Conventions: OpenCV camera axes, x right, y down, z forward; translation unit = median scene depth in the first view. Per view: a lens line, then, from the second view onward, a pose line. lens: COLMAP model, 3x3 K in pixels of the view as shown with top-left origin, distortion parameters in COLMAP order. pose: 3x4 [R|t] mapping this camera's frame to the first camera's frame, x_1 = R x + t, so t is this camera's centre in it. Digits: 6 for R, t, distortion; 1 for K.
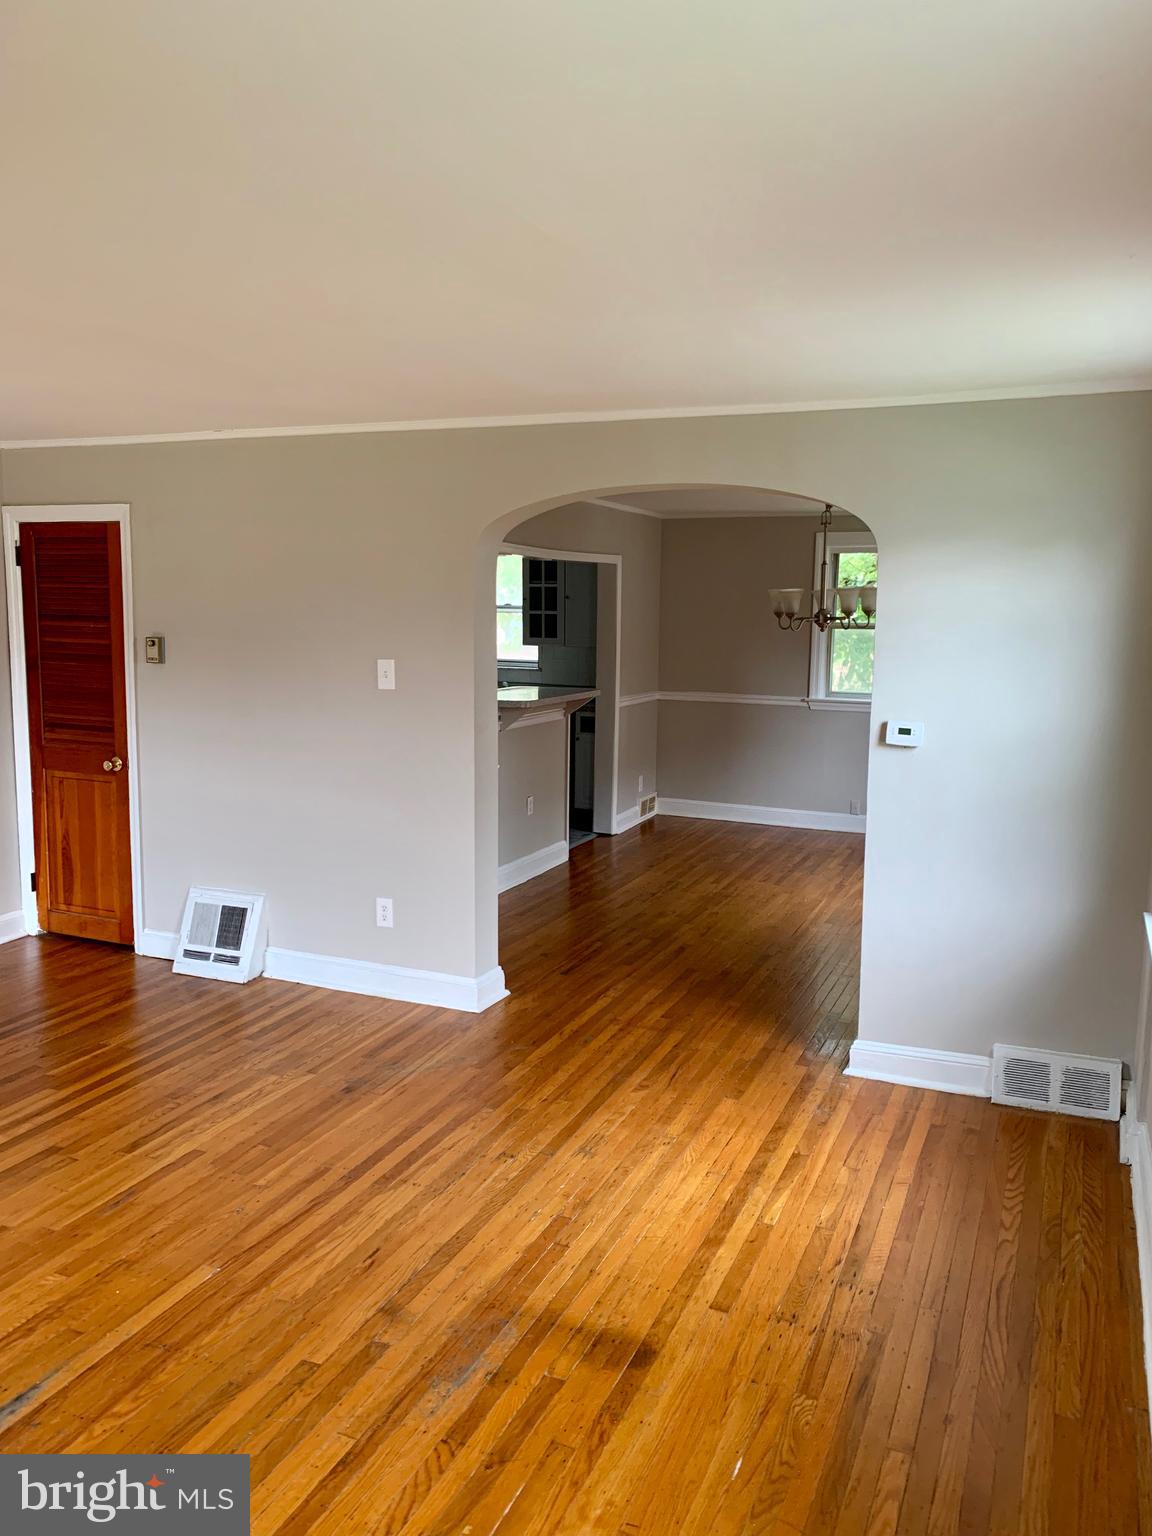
lens RADIAL K [[1177.1, 0, 570.3], [0, 1177.1, 759.7], [0, 0, 1]] dist [0.059942, -0.056242]
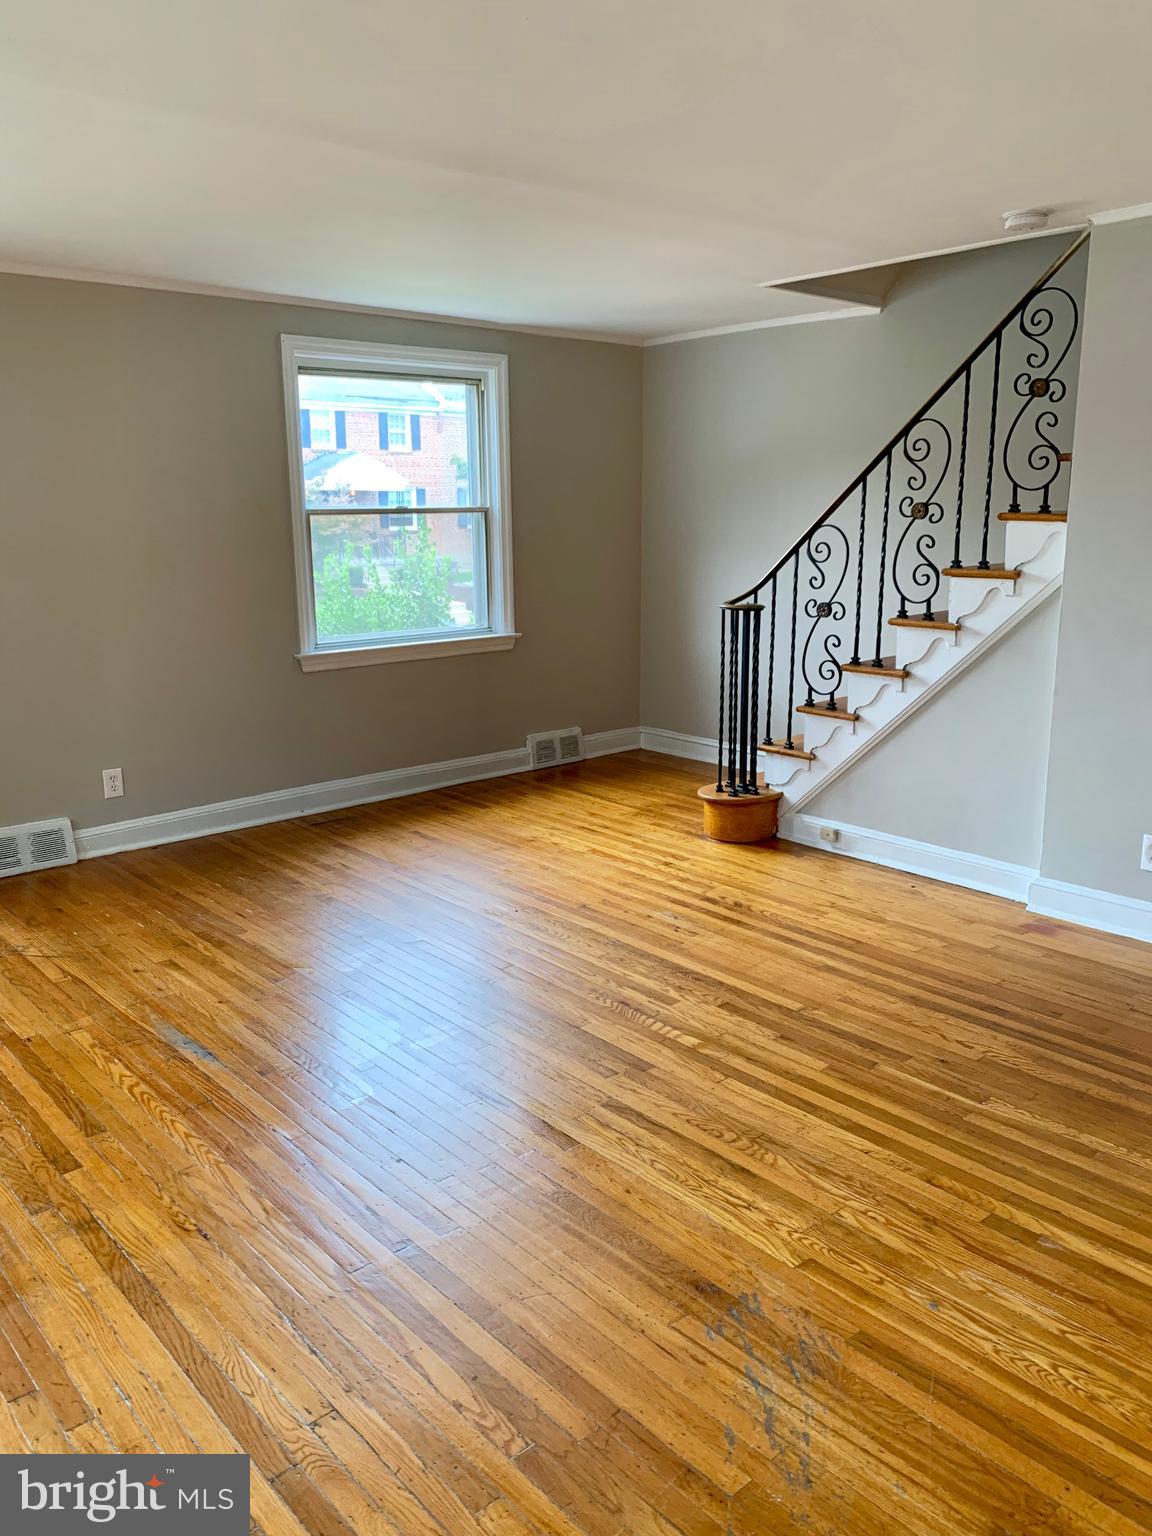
lens RADIAL K [[1177.1, 0, 570.3], [0, 1177.1, 759.7], [0, 0, 1]] dist [0.059942, -0.056242]
pose [[-0.427344, 0.179752, -0.886039, 0.303229], [-0.111411, 0.962096, 0.248917, -0.097613], [0.897198, 0.205088, -0.391120, 1.152396]]
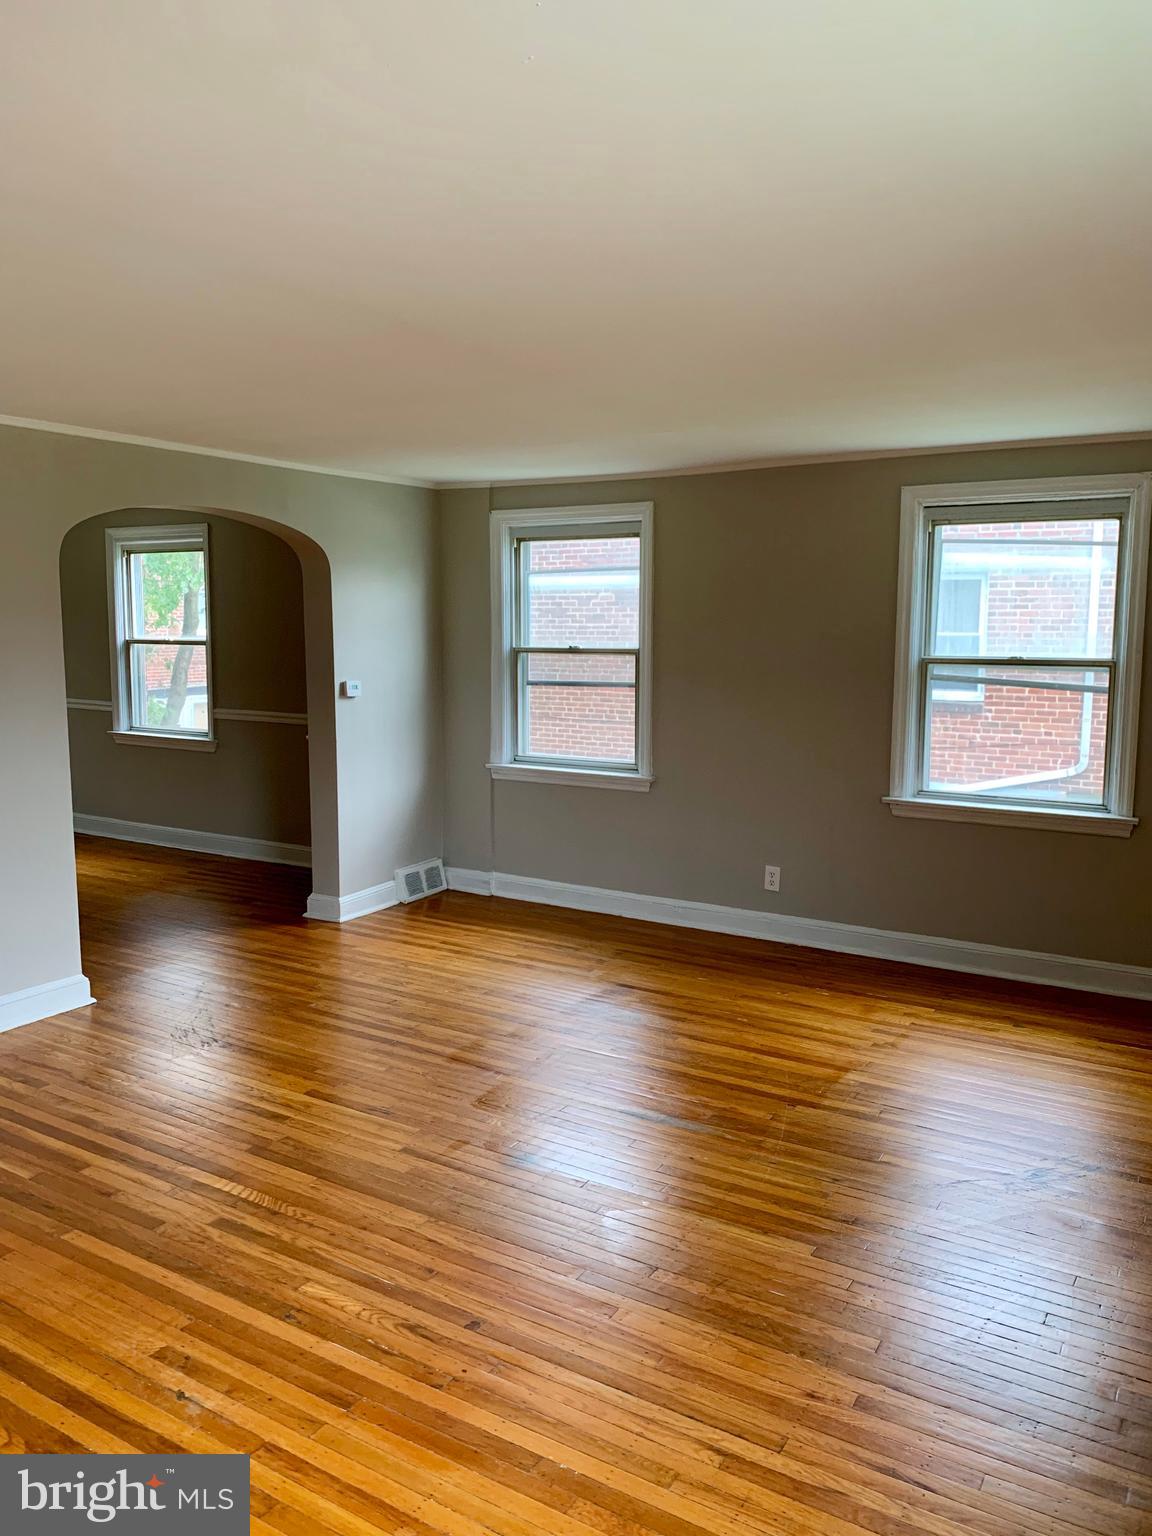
lens RADIAL K [[1177.1, 0, 570.3], [0, 1177.1, 759.7], [0, 0, 1]] dist [0.059942, -0.056242]
pose [[0.144620, -0.133264, 0.980472, -1.242569], [0.124737, 0.985439, 0.115541, -0.076515], [-0.981593, 0.105592, 0.159137, 0.497024]]
